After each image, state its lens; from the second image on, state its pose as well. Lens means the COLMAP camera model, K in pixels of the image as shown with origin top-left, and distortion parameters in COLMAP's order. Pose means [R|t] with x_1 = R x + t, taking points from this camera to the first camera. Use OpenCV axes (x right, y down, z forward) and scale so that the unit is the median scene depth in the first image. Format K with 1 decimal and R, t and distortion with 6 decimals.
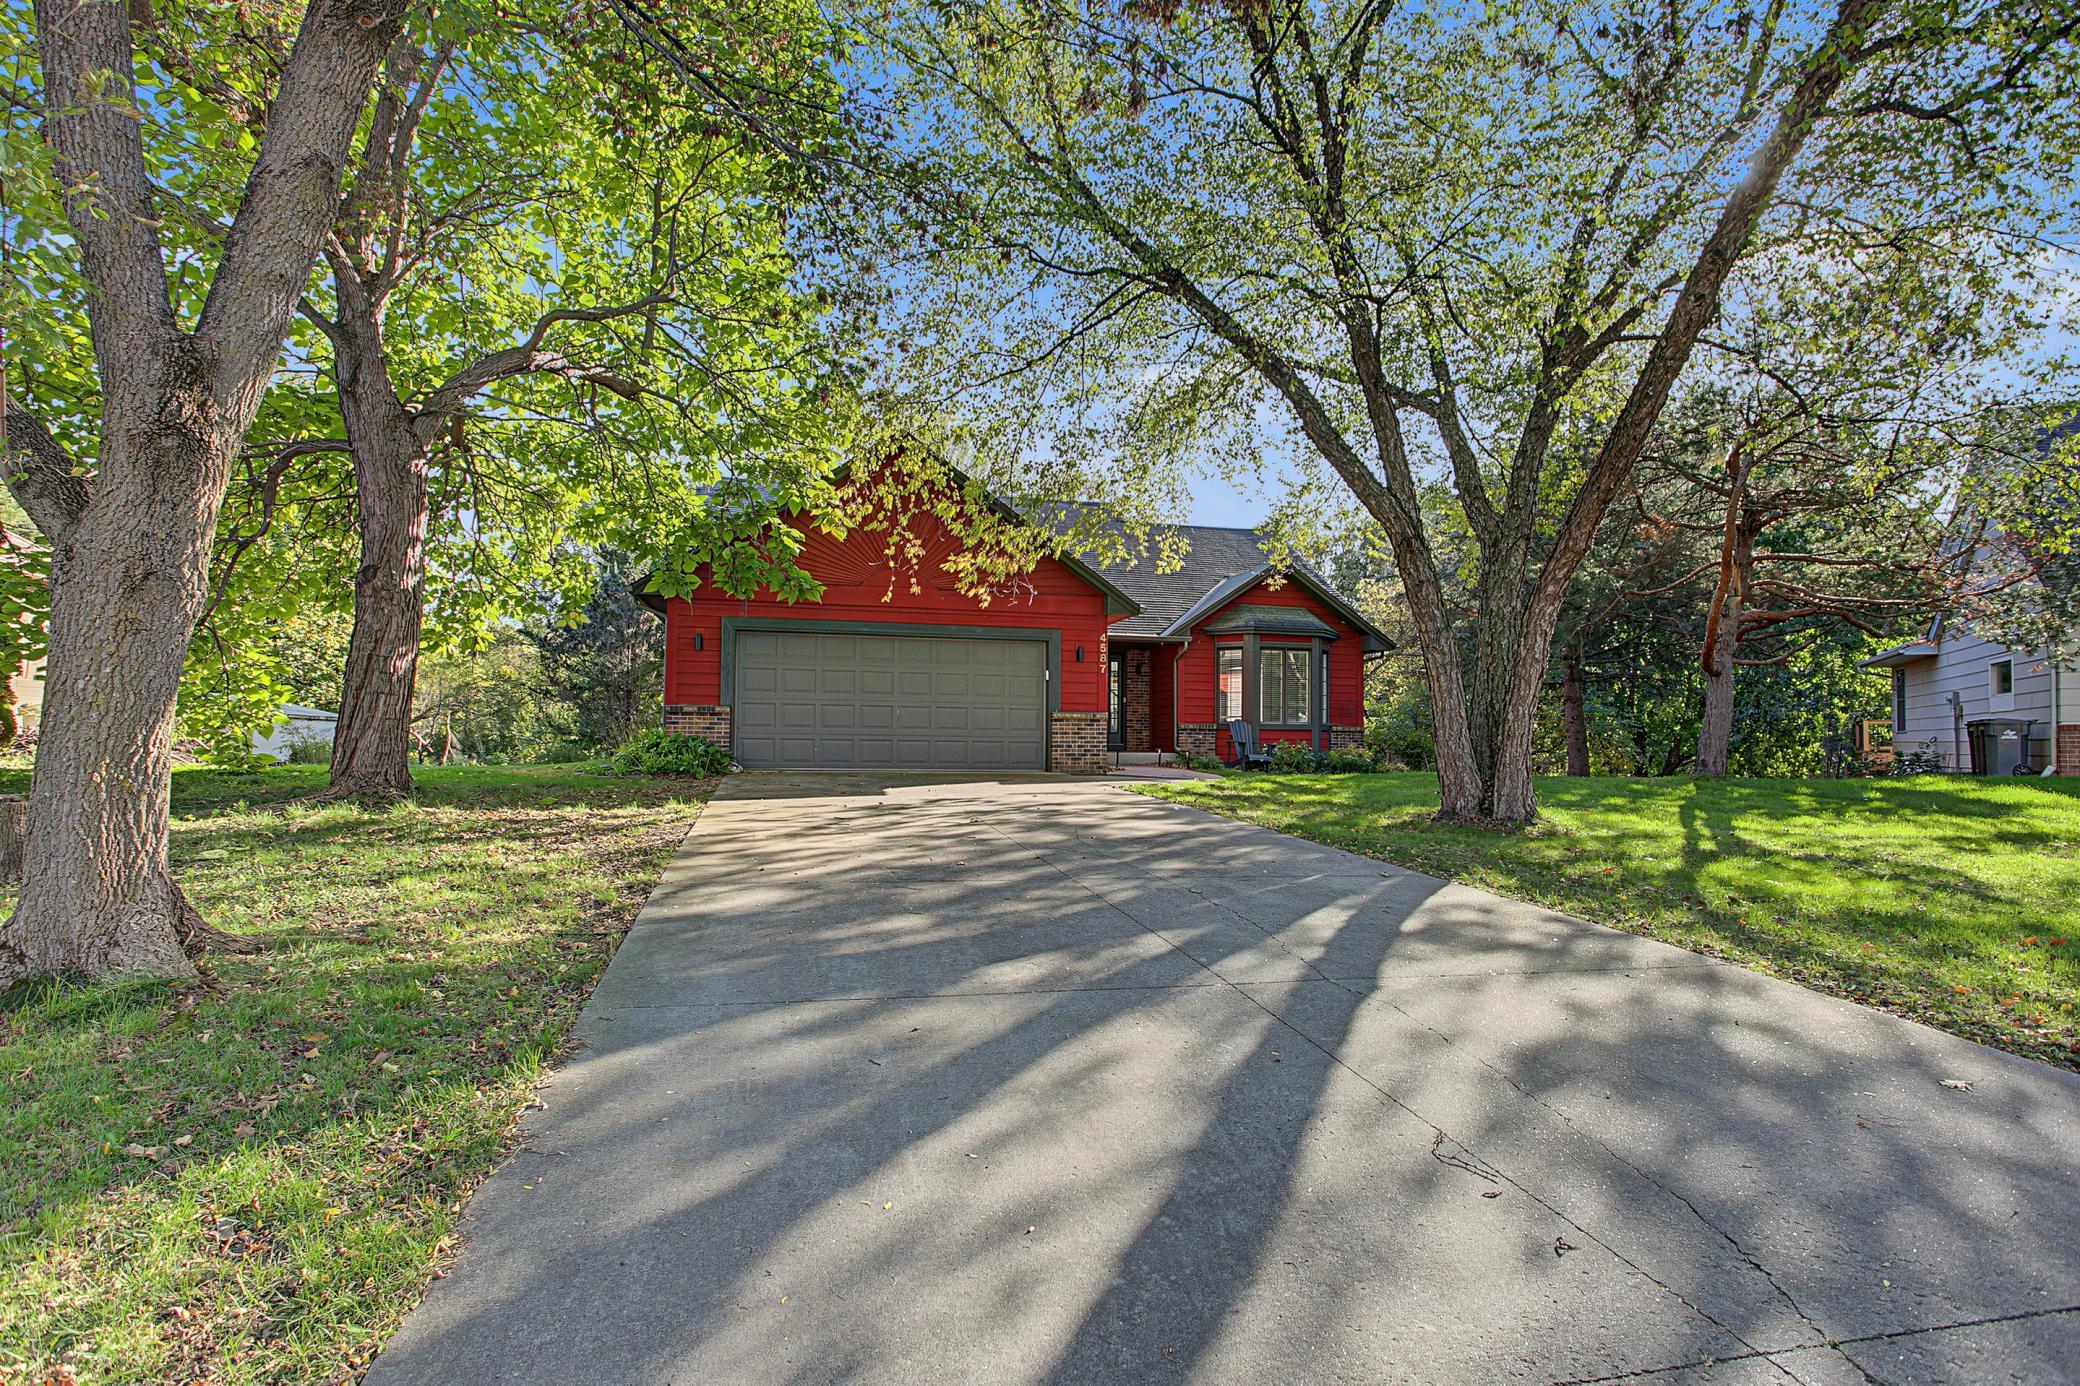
lens RADIAL K [[1011.3, 0, 1041.9], [0, 1011.3, 691.4], [0, 0, 1]] dist [0.003345, -0.000975]
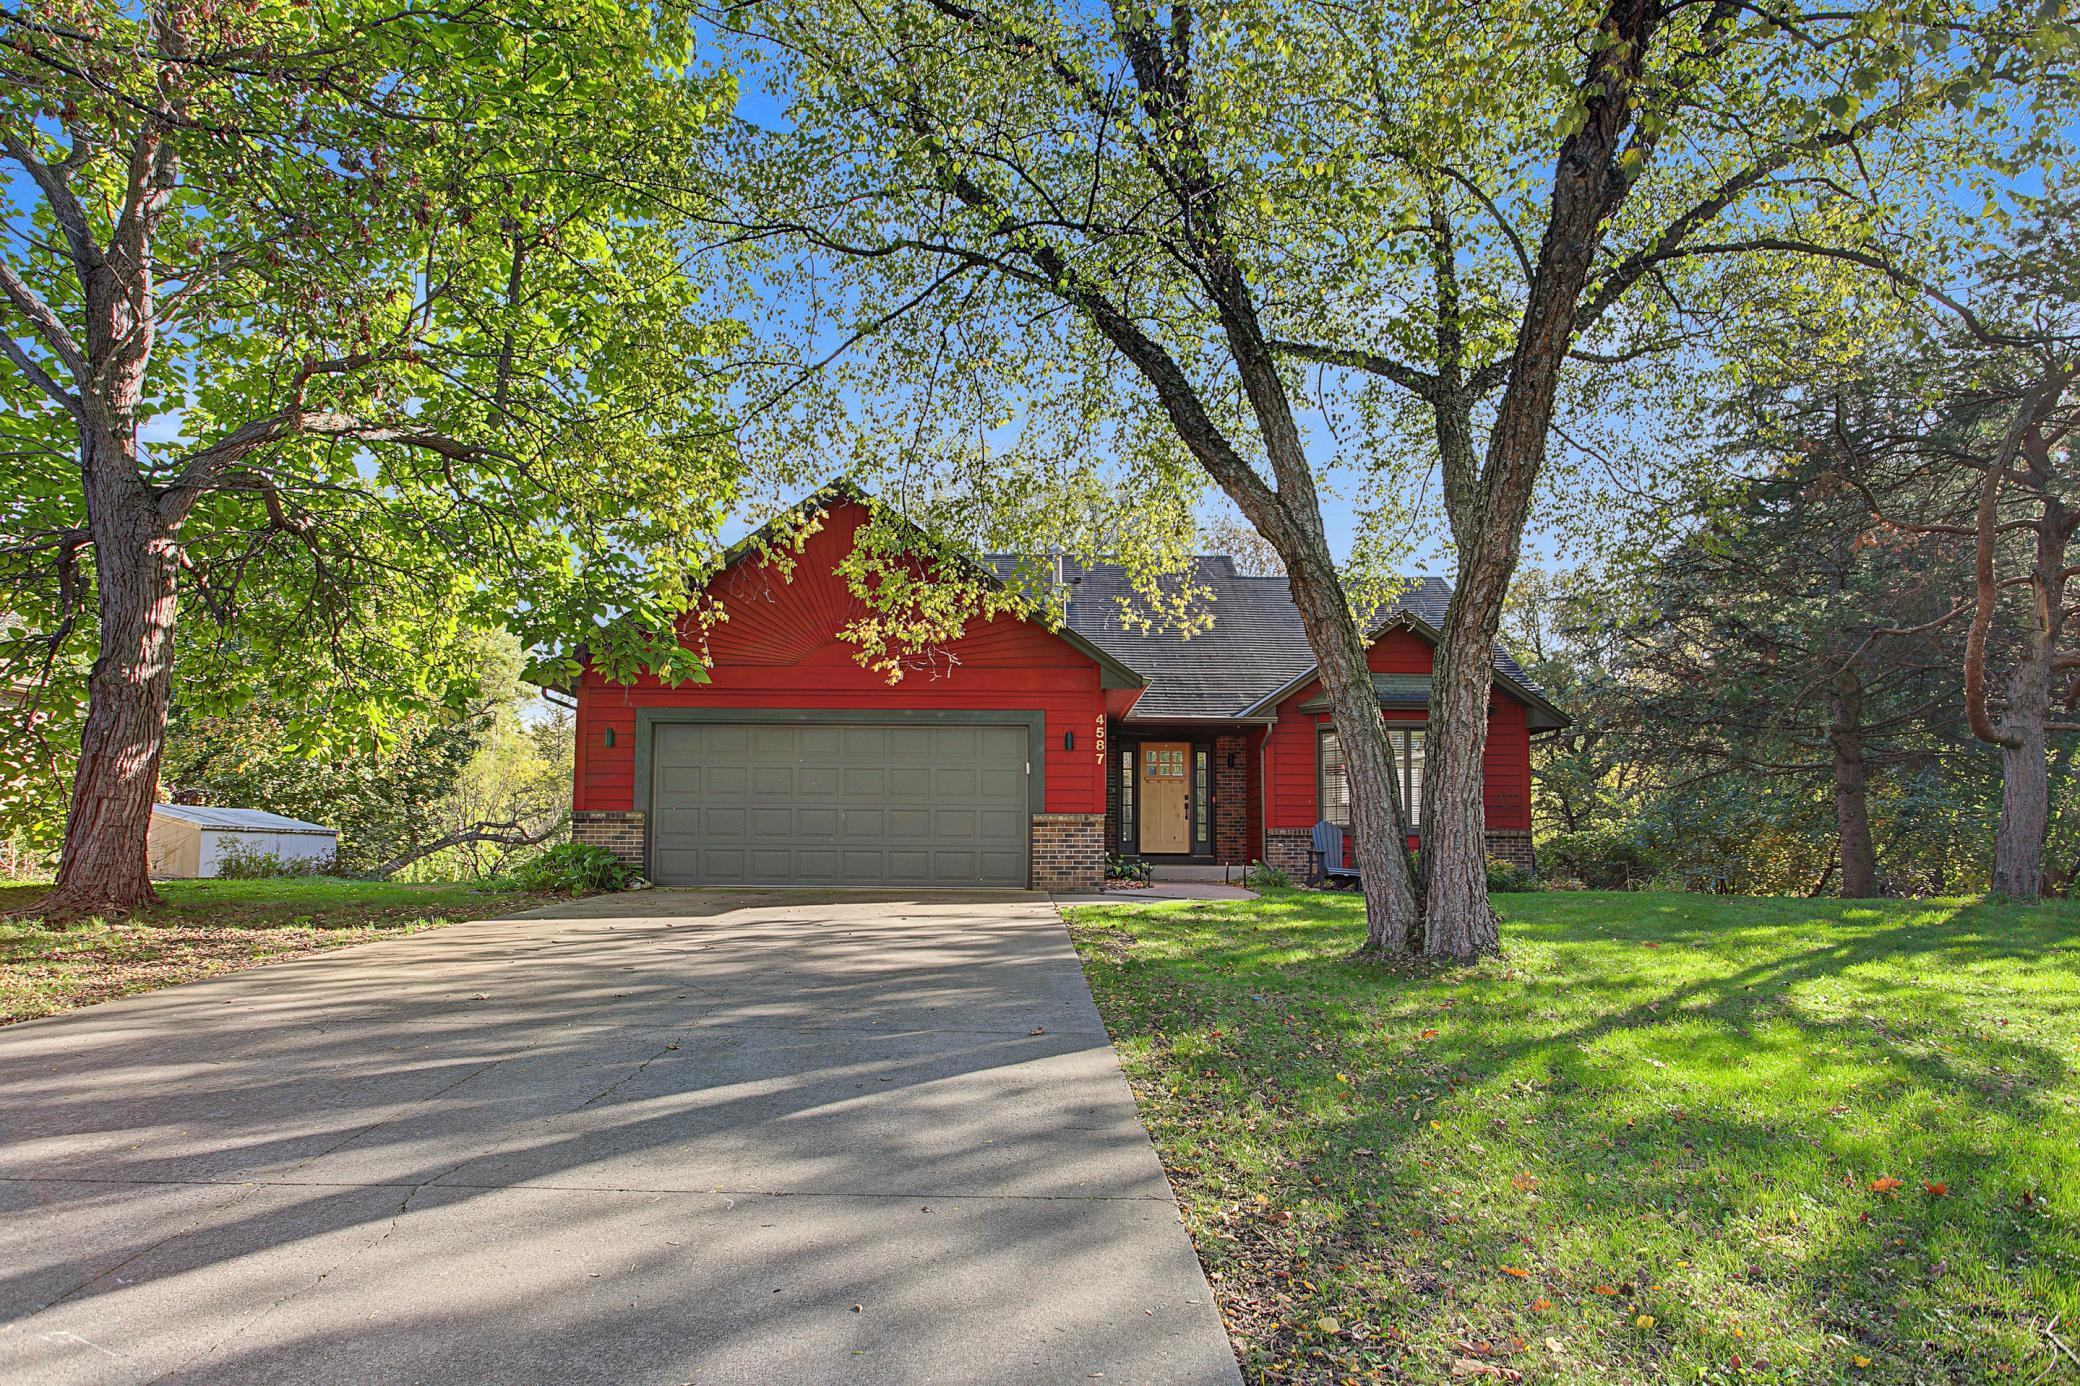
lens RADIAL K [[1189.4, 0, 1025.3], [0, 1189.4, 739.2], [0, 0, 1]] dist [0.006125, 0.002025]
pose [[0.973678, -0.027026, -0.226320, 0.254033], [0.015715, 0.998543, -0.051629, 0.011261], [0.227385, 0.046713, 0.972684, 0.098673]]
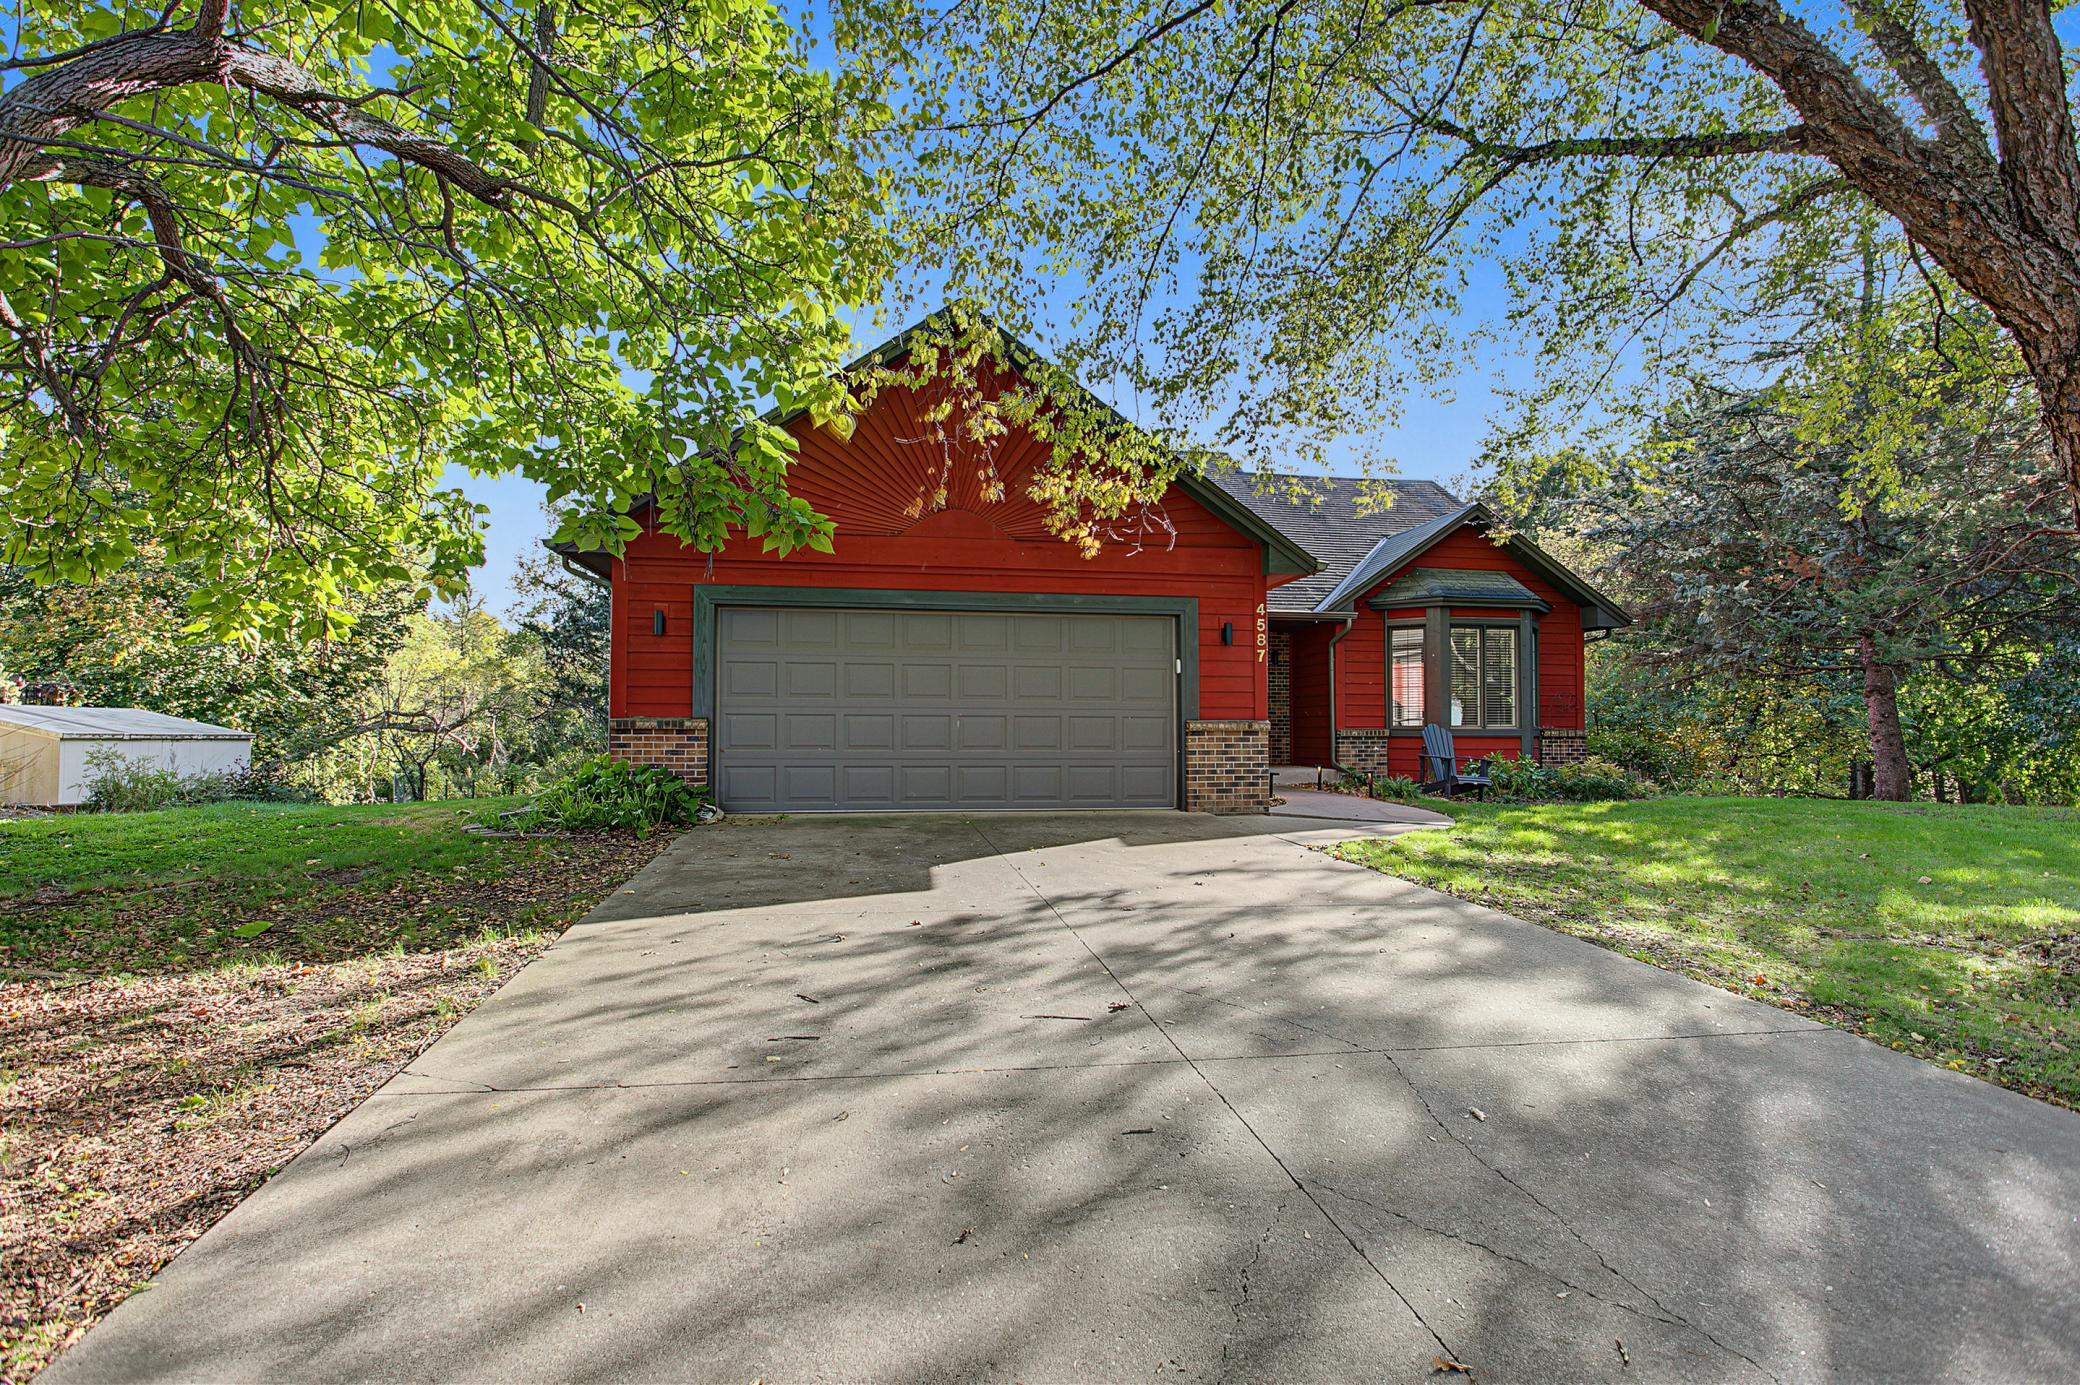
lens RADIAL K [[1011.3, 0, 1052.9], [0, 1011.3, 681.5], [0, 0, 1]] dist [0.003345, -0.000975]
pose [[0.997845, -0.013602, -0.064198, -0.040899], [0.013335, 0.999901, -0.004579, -0.004594], [0.064254, 0.003713, 0.997927, 0.376949]]
